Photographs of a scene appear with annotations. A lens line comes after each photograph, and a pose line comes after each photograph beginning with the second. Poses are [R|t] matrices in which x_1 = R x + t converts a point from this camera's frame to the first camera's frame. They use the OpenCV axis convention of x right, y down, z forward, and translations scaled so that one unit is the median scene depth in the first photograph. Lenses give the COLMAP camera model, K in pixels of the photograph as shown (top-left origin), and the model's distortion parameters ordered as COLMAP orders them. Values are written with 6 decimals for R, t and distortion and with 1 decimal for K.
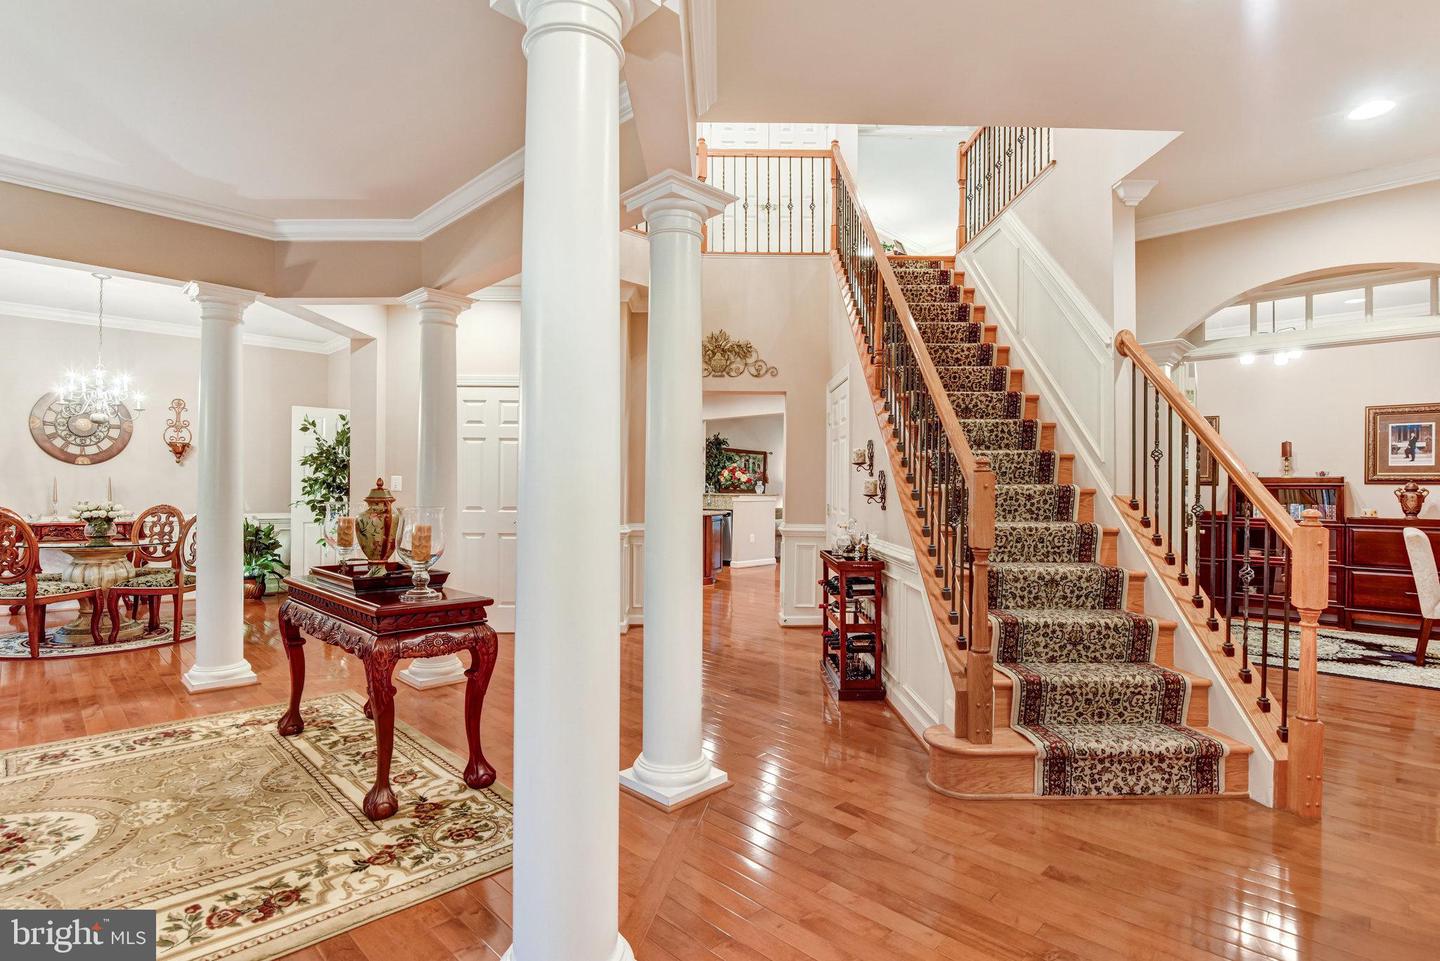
lens RADIAL K [[701.9, 0, 722.3], [0, 701.9, 482.2], [0, 0, 1]] dist [-0.017578, -0.003436]
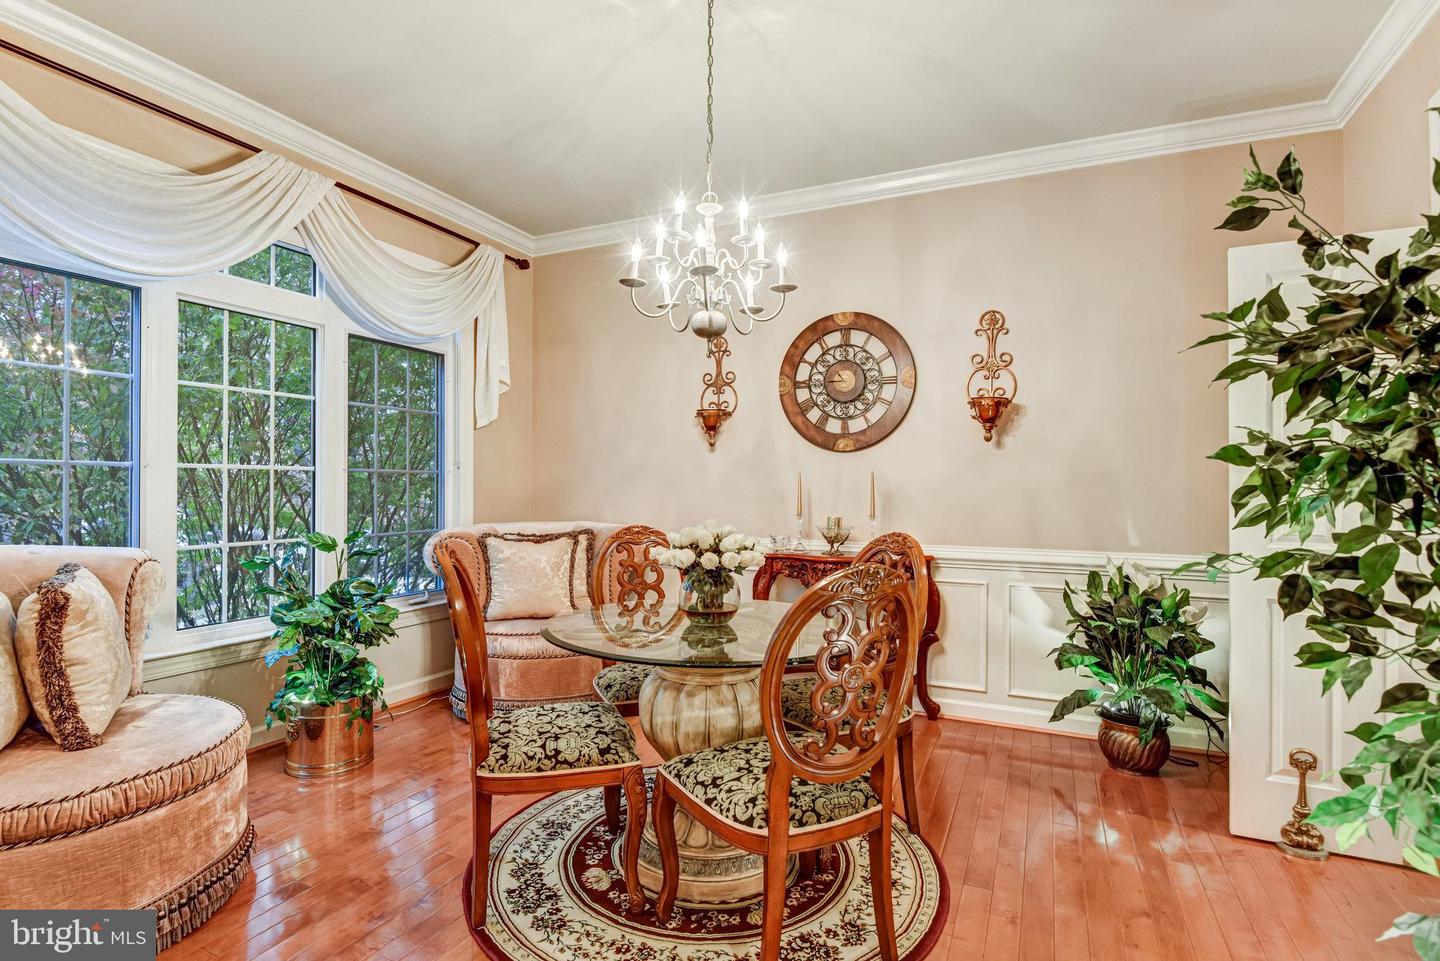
lens RADIAL K [[701.9, 0, 715.5], [0, 701.9, 484.9], [0, 0, 1]] dist [-0.017578, -0.003436]
pose [[0.320323, -0.008267, -0.947272, -0.415441], [0.007172, 0.999954, -0.006301, 0.005065], [0.947281, -0.004775, 0.320368, 0.717497]]
